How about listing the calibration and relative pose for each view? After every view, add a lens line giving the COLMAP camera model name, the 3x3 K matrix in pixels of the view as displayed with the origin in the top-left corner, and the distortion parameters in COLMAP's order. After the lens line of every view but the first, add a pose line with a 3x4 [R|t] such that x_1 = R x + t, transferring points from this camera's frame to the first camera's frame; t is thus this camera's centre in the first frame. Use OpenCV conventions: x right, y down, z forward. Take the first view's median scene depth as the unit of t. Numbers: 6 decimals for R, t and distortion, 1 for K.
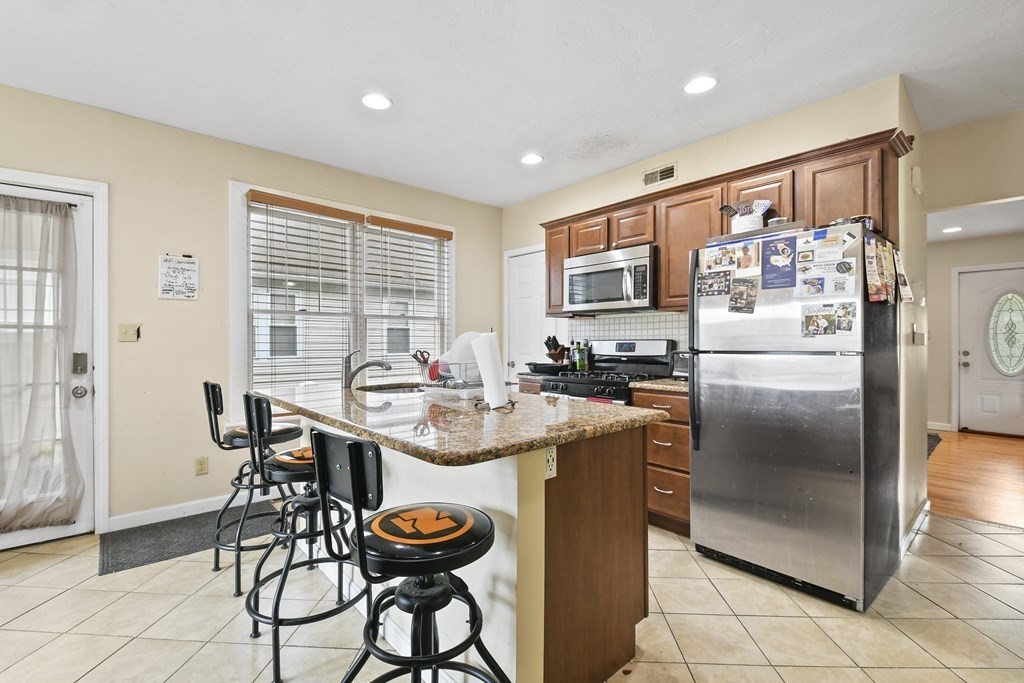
lens RADIAL K [[451.3, 0, 514.3], [0, 451.3, 339.5], [0, 0, 1]] dist [0.009597, -0.009698]
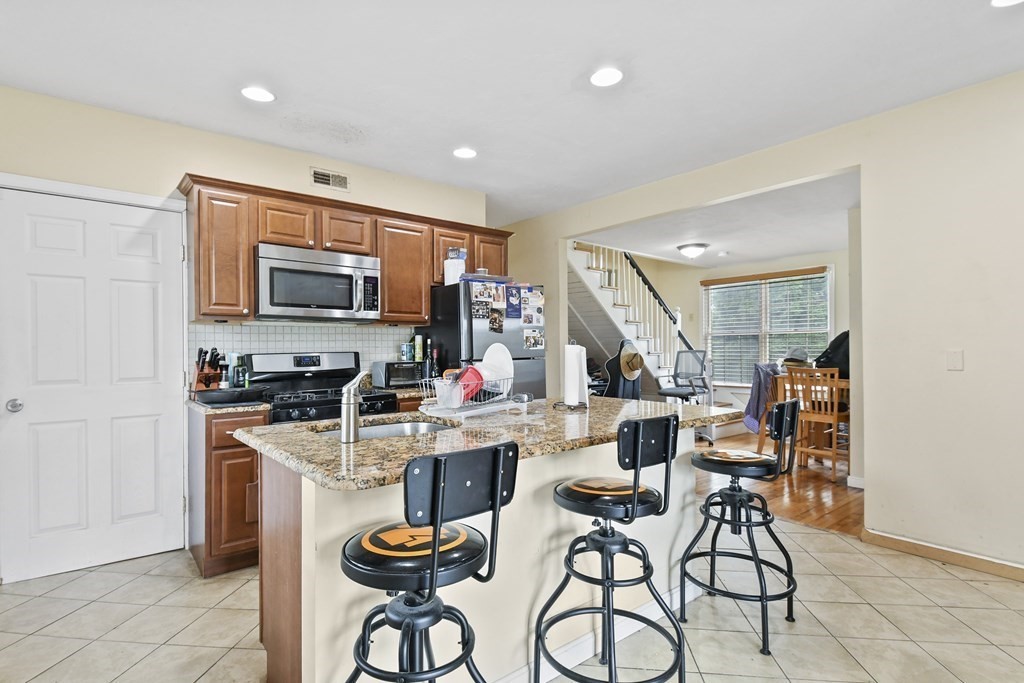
lens RADIAL K [[511.4, 0, 507.9], [0, 511.4, 342.6], [0, 0, 1]] dist [0.007335, -0.001057]
pose [[0.049197, 0.011816, 0.998719, -1.060146], [0.006621, 0.999904, -0.012156, -0.006494], [-0.998767, 0.007211, 0.049114, 0.836034]]
